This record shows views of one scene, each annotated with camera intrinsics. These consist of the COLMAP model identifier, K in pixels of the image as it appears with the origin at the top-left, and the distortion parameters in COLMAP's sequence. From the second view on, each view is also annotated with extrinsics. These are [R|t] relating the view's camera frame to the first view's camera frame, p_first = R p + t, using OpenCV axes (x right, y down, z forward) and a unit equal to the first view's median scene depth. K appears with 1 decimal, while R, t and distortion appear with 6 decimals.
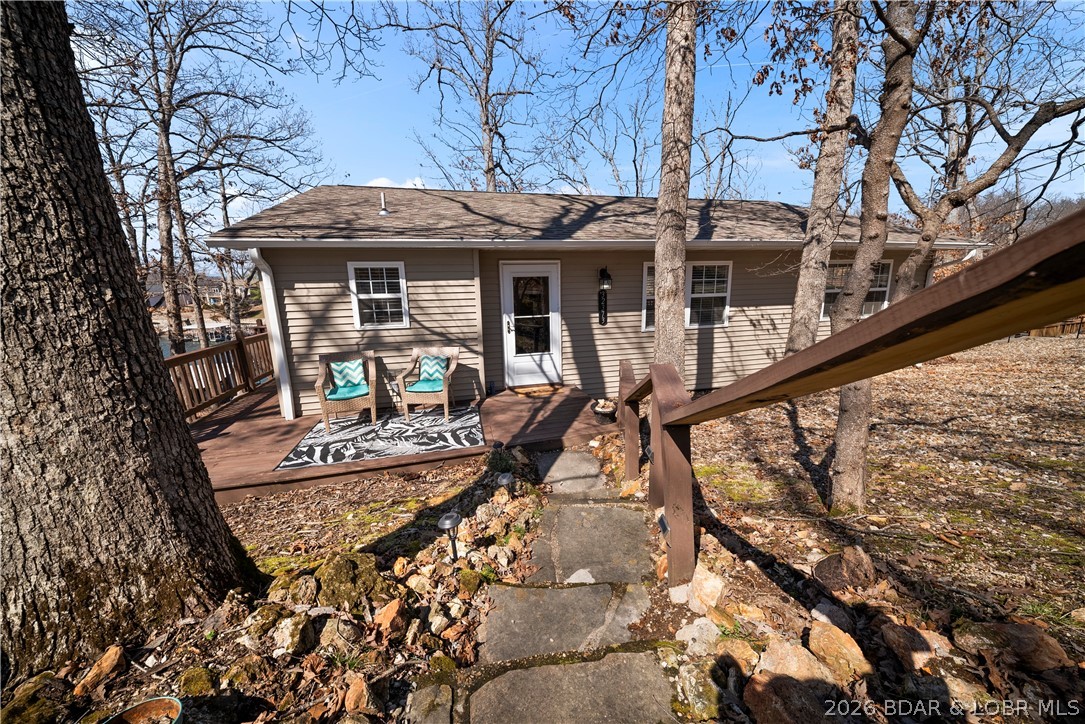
lens RADIAL K [[382.0, 0, 545.7], [0, 382.0, 359.6], [0, 0, 1]] dist [0.006203, -0.006425]
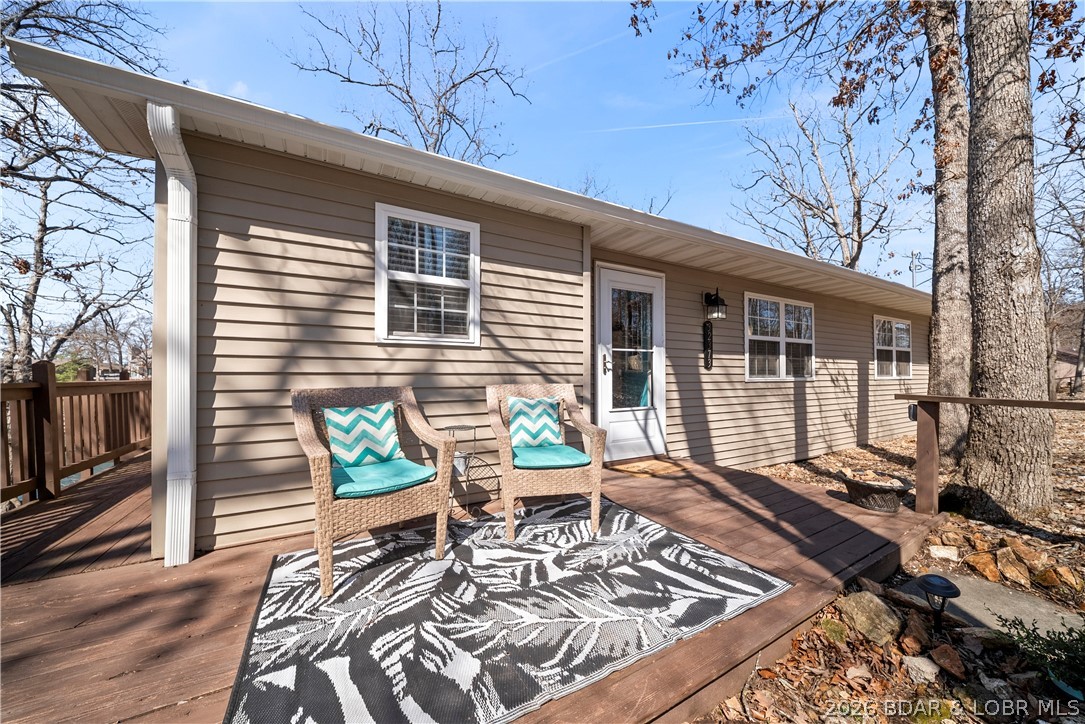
lens RADIAL K [[384.2, 0, 545.8], [0, 384.2, 367.7], [0, 0, 1]] dist [-0.000458, -0.001515]
pose [[0.964549, 0.025224, 0.262696, -0.422127], [0.032274, 0.976676, -0.212281, 0.060681], [-0.261924, 0.213234, 0.941237, 0.510659]]
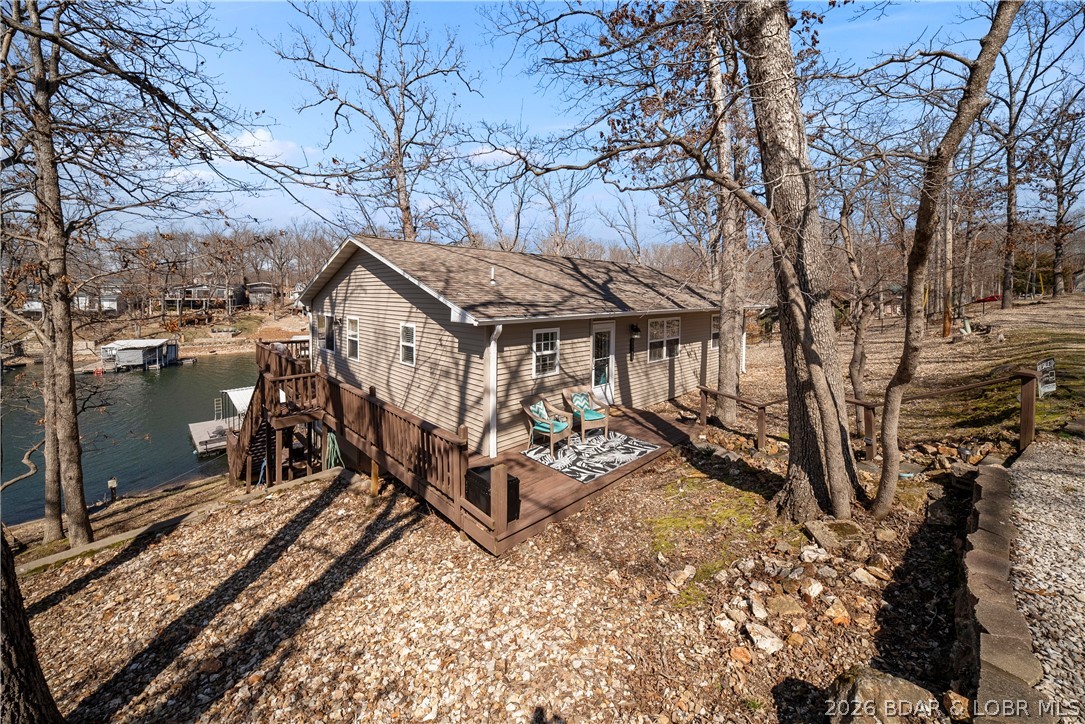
lens RADIAL K [[398.8, 0, 542.5], [0, 398.8, 296.7], [0, 0, 1]] dist [0.000610, -0.000196]
pose [[0.874937, 0.023544, 0.483665, -1.159098], [0.069261, 0.982463, -0.173116, -0.117134], [-0.479259, 0.184965, 0.857962, -0.271402]]
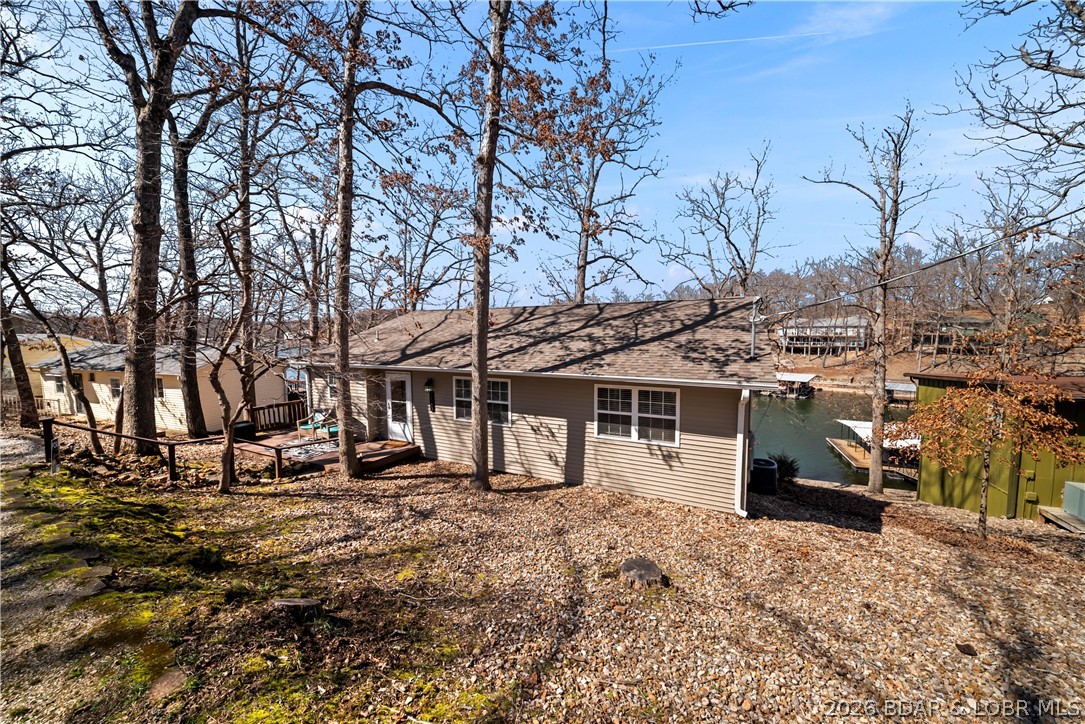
lens RADIAL K [[387.5, 0, 535.9], [0, 387.5, 362.3], [0, 0, 1]] dist [0.001019, -0.004151]
pose [[0.749971, 0.065038, -0.658265, 1.947227], [-0.144305, 0.987272, -0.066863, -0.319585], [0.645538, 0.145136, 0.749811, 0.034508]]
